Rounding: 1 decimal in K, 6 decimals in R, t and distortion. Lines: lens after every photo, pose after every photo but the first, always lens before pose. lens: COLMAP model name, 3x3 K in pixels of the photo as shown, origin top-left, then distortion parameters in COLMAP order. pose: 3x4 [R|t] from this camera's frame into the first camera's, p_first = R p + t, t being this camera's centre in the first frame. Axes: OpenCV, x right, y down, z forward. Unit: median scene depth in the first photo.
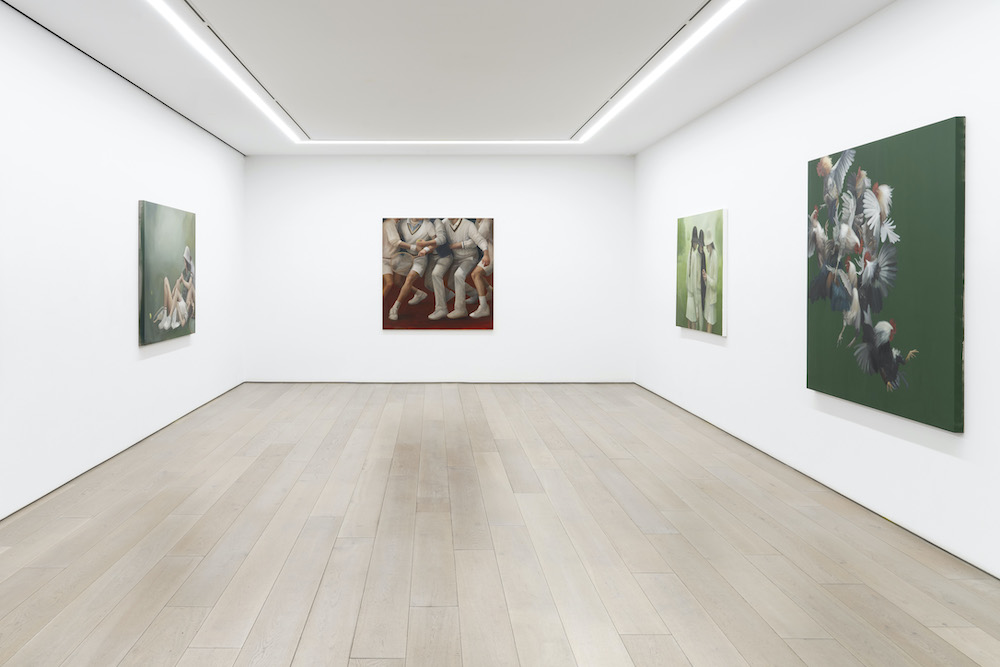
lens RADIAL K [[869.2, 0, 459.2], [0, 869.2, 279.4], [0, 0, 1]] dist [-0.007123, -0.001088]
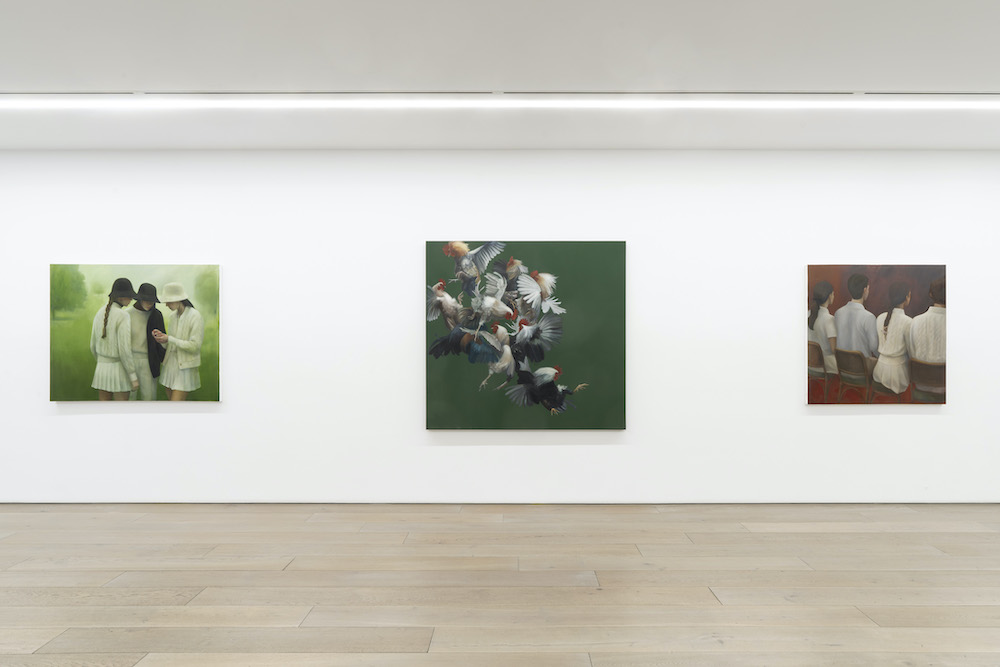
lens RADIAL K [[533.5, 0, 496.2], [0, 533.5, 341.2], [0, 0, 1]] dist [-0.007774, -0.003060]
pose [[0.023960, -0.008425, 0.999677, -0.227036], [0.005940, 0.999948, 0.008285, -0.001935], [-0.999695, 0.005740, 0.024009, 0.599090]]
